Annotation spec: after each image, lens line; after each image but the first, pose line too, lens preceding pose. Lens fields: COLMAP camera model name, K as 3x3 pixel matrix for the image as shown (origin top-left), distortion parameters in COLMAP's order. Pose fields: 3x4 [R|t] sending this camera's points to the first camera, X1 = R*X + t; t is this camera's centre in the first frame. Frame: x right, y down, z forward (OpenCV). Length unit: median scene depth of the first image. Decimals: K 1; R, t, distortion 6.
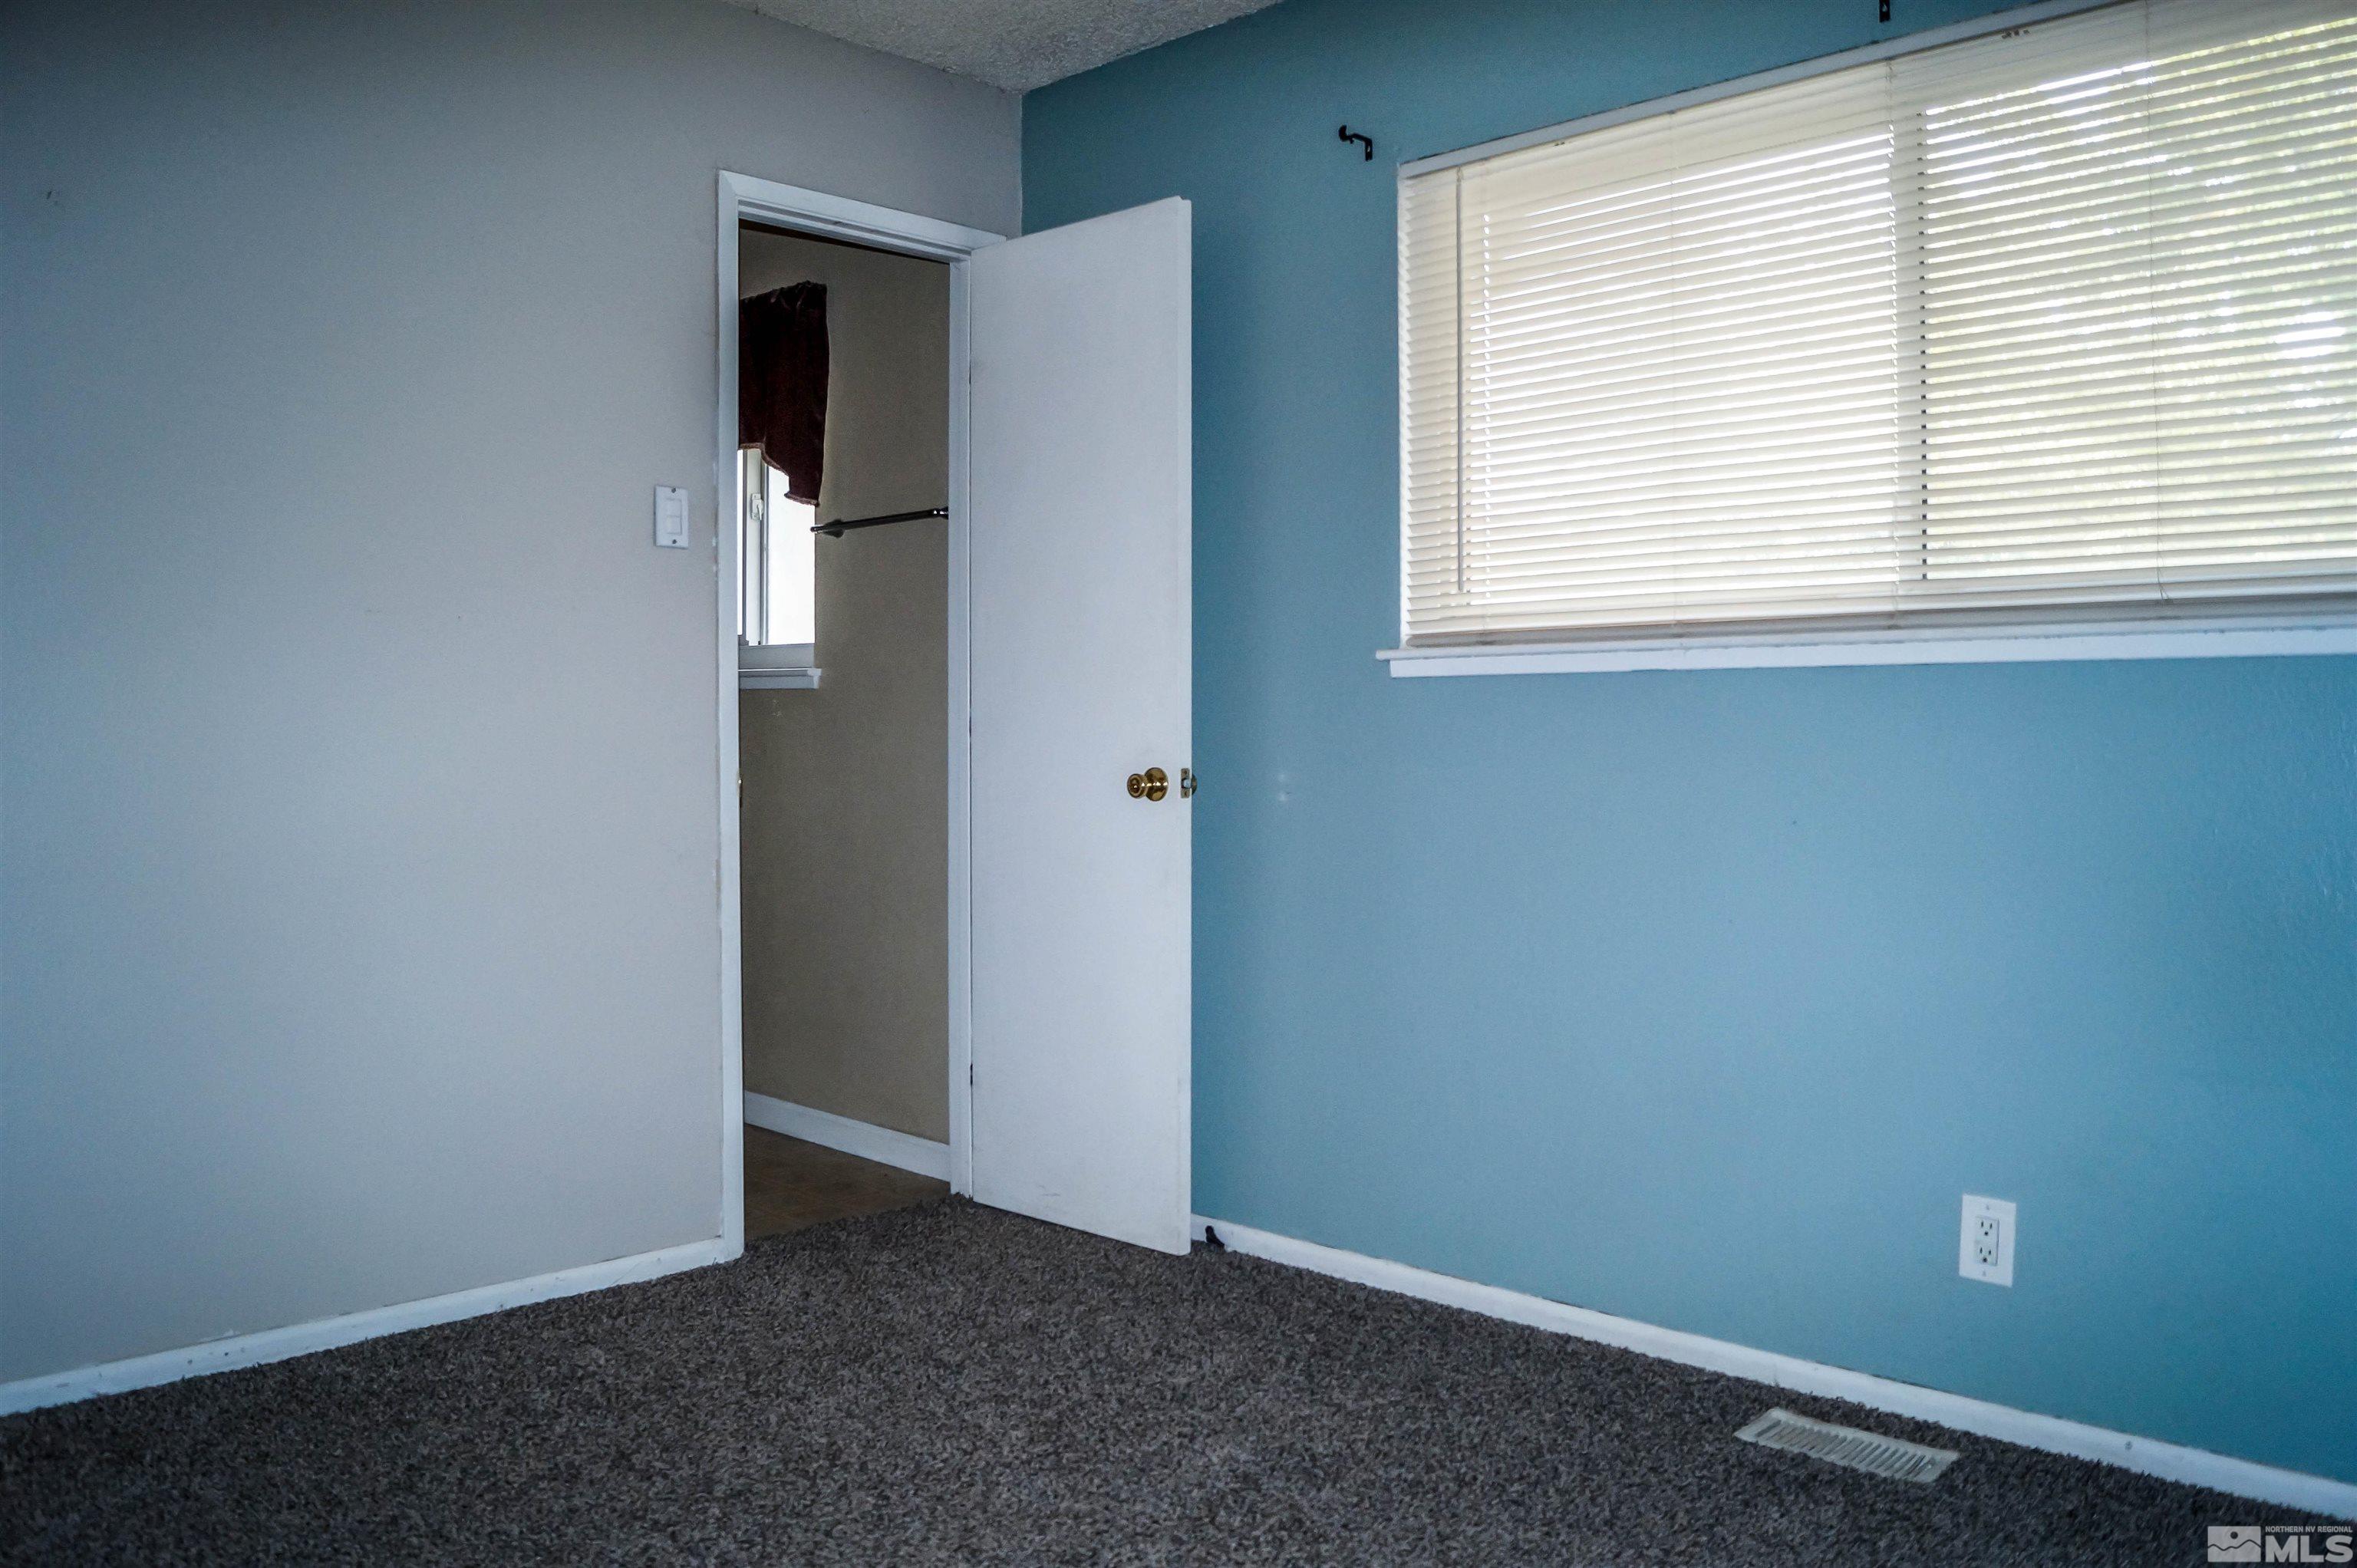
lens RADIAL K [[1891.9, 0, 1178.5], [0, 1891.9, 784.0], [0, 0, 1]] dist [-0.078110, 0.016537]
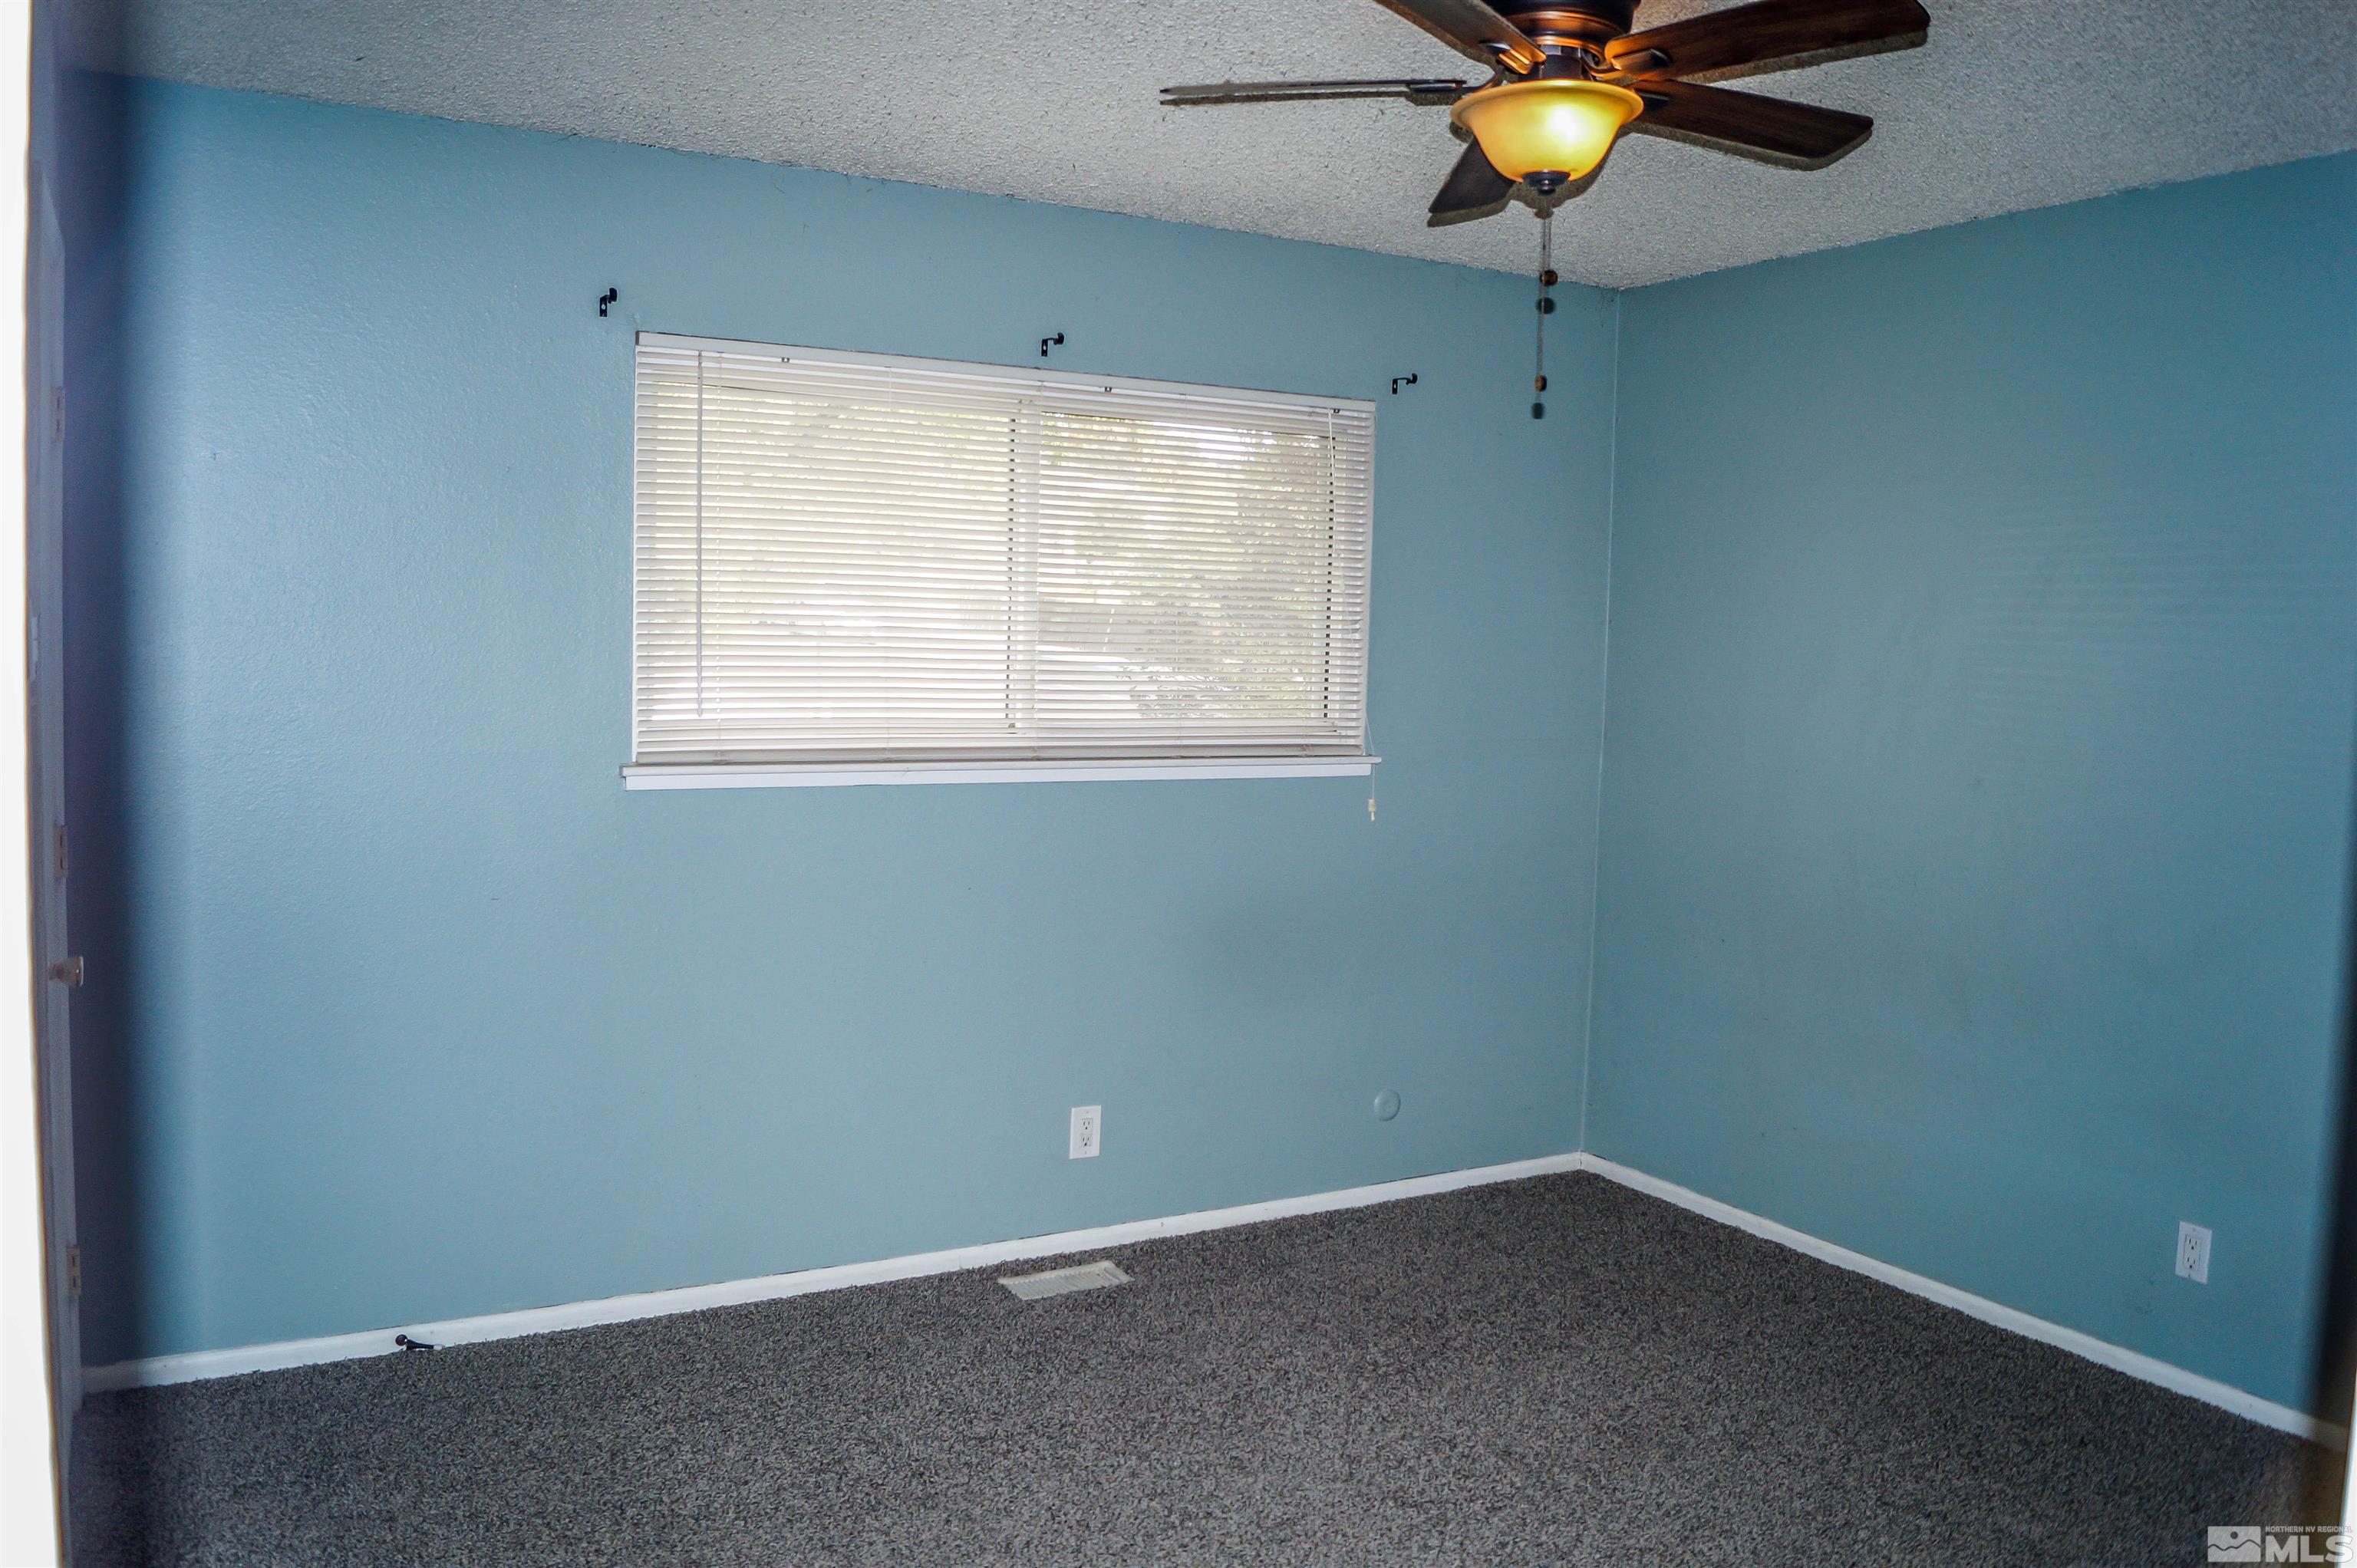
lens RADIAL K [[1890.1, 0, 1178.5], [0, 1890.1, 784.0], [0, 0, 1]] dist [-0.072352, 0.015784]
pose [[0.279033, -0.070527, 0.957688, -0.979955], [0.001830, 0.997337, 0.072913, -0.159286], [-0.960280, -0.018593, 0.278419, 0.412961]]
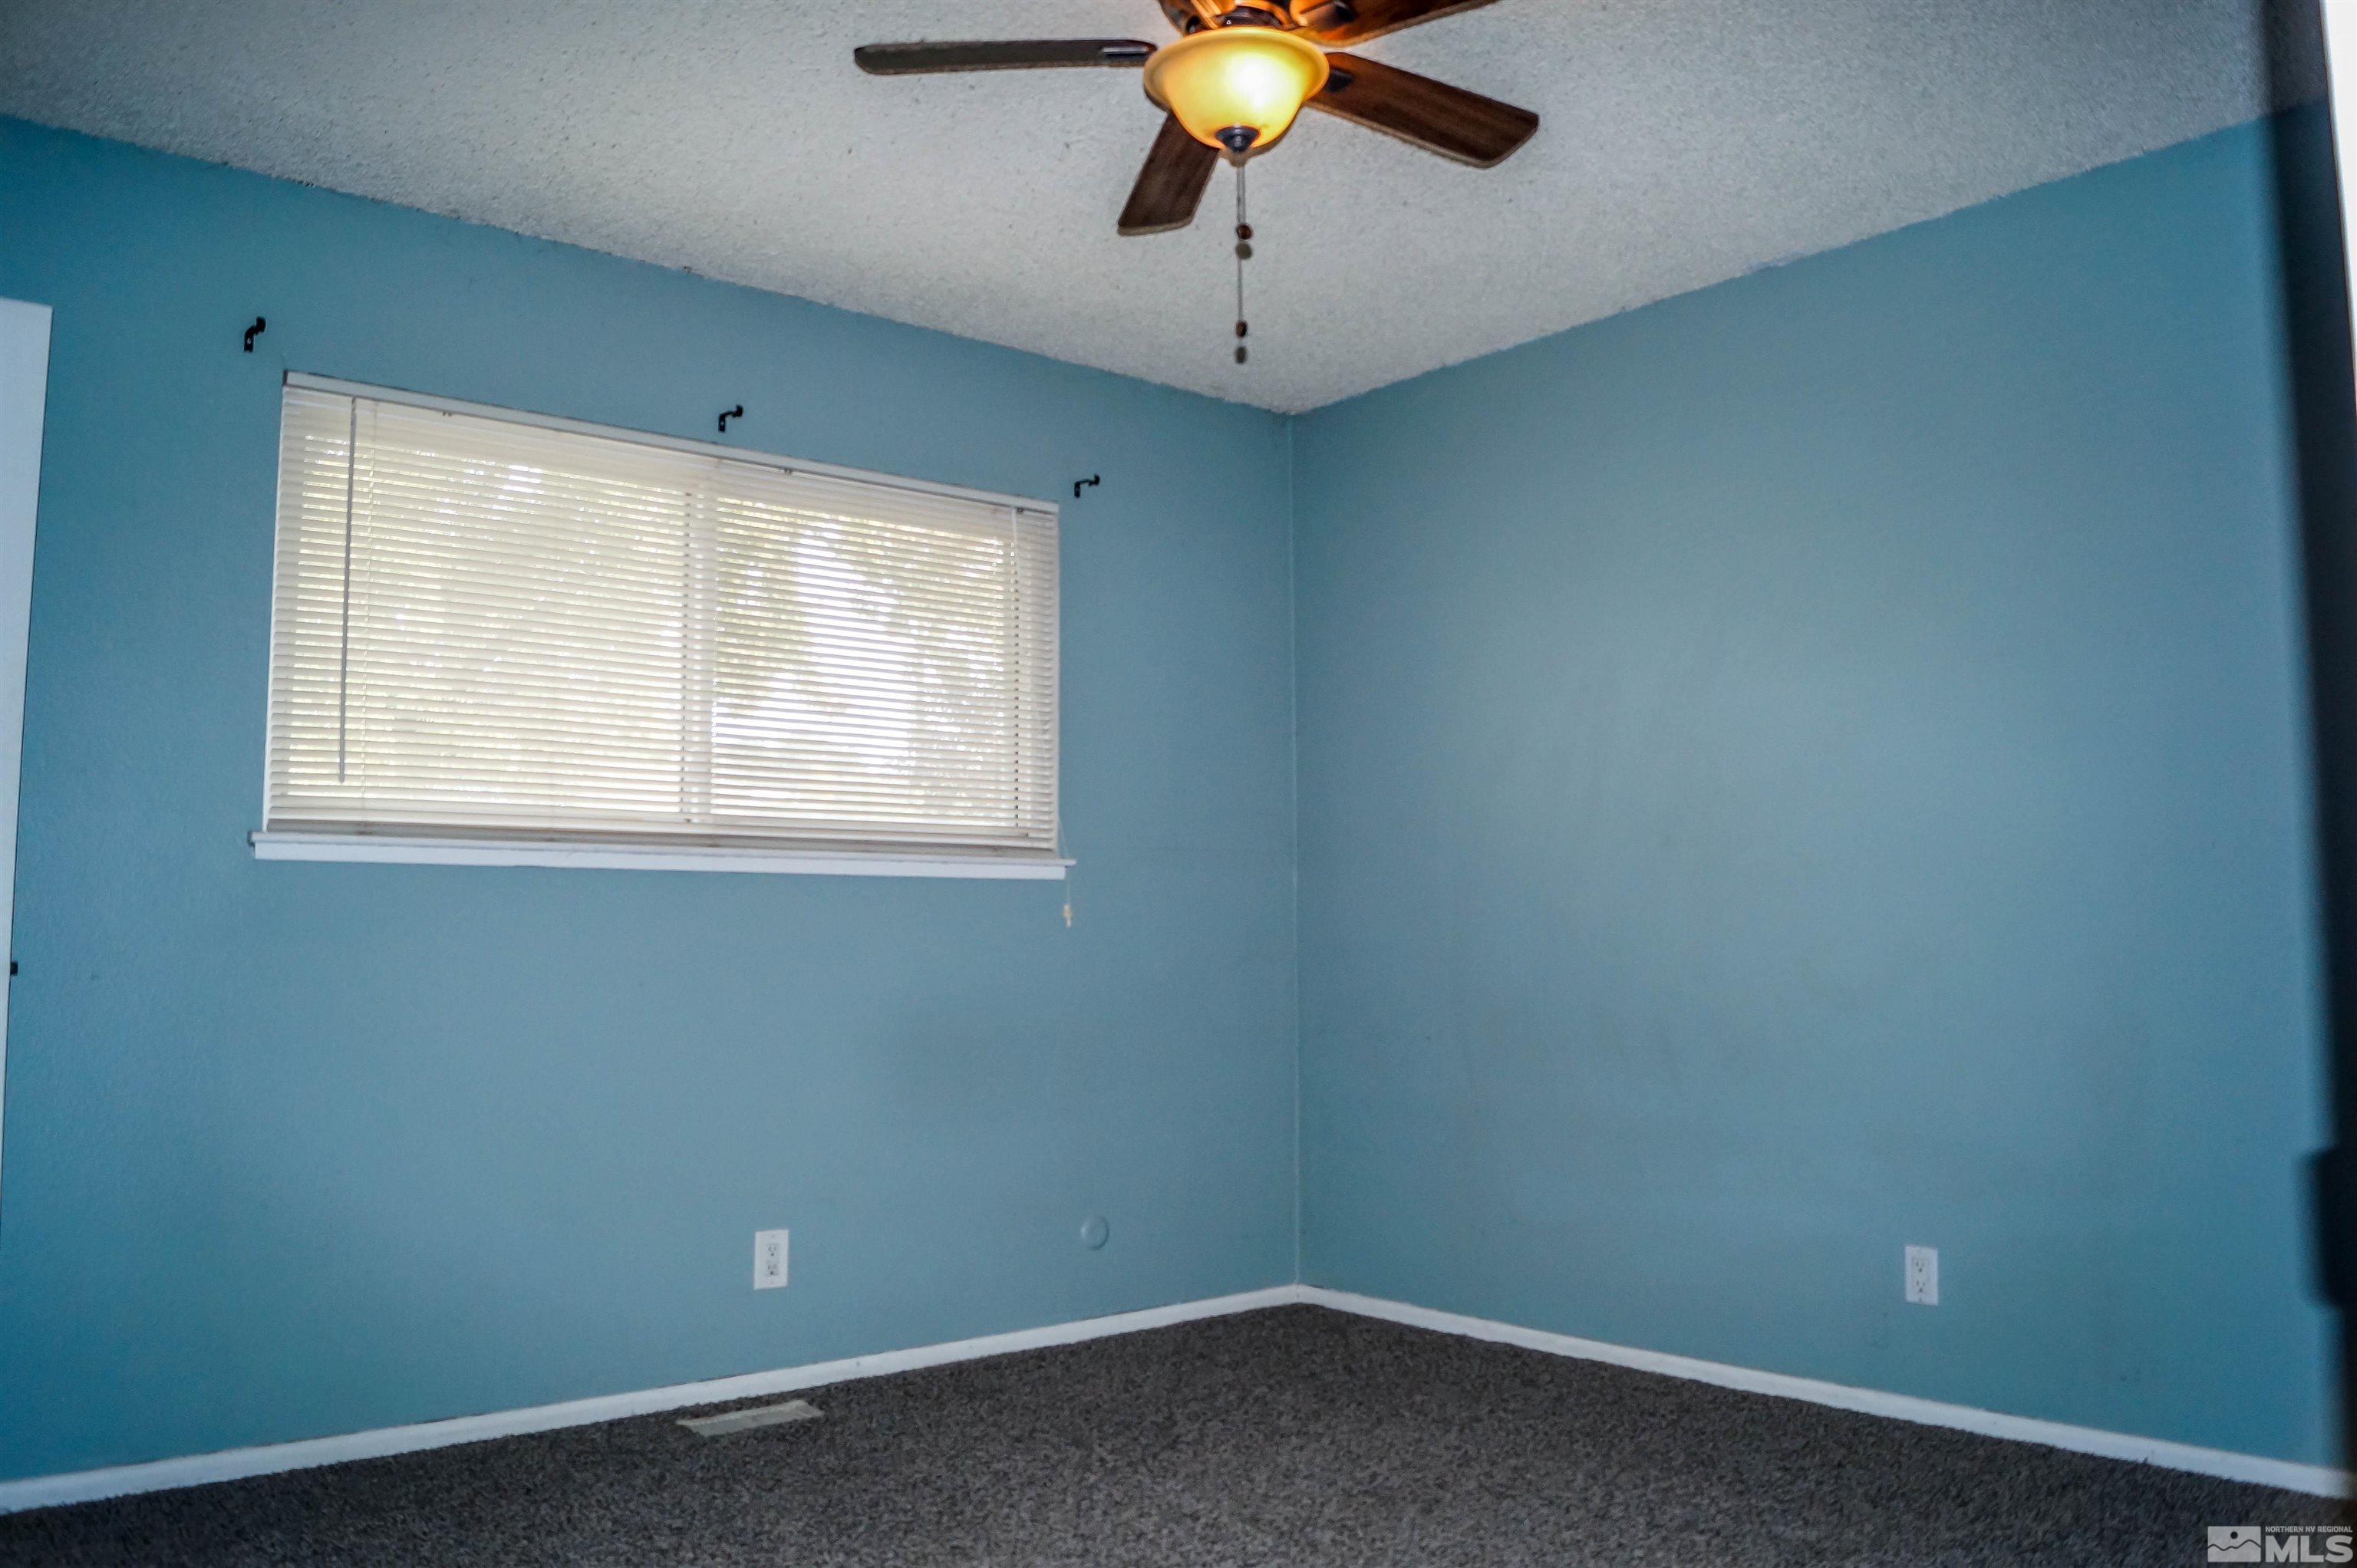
lens RADIAL K [[1891.9, 0, 1178.5], [0, 1891.9, 784.0], [0, 0, 1]] dist [-0.078110, 0.016537]
pose [[0.106053, 0.087314, 0.990520, -0.934406], [0.033454, 0.995260, -0.091314, 0.012788], [-0.993798, 0.042821, 0.102629, 0.447060]]
